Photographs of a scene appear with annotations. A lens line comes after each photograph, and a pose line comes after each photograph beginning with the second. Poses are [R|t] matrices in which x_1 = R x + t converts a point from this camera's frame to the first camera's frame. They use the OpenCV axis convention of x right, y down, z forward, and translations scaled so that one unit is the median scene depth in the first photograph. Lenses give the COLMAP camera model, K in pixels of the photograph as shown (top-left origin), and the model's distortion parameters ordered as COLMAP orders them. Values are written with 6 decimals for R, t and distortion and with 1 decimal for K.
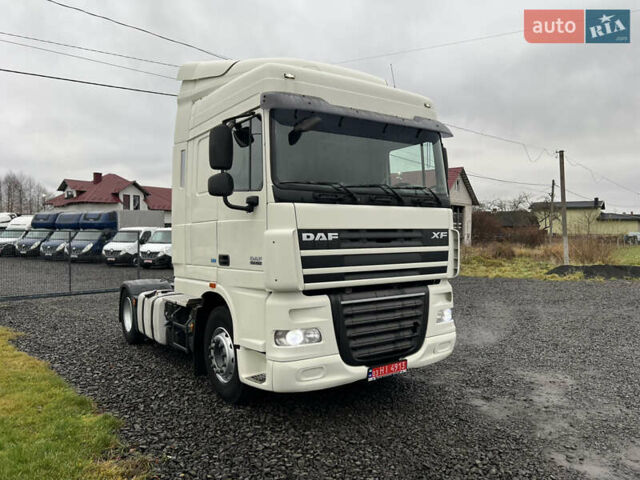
lens RADIAL K [[470.8, 0, 320.0], [0, 470.8, 240.0], [0, 0, 1]] dist [0.061637, -0.082782]
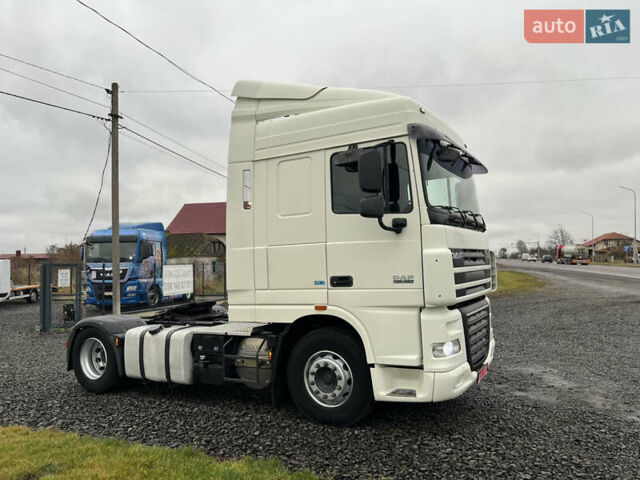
lens RADIAL K [[470.3, 0, 317.2], [0, 470.3, 244.9], [0, 0, 1]] dist [0.062849, -0.070372]
pose [[0.906733, -0.000630, 0.421704, -0.662479], [0.023734, 0.998490, -0.049542, 0.013133], [-0.421036, 0.054930, 0.905379, 0.107129]]
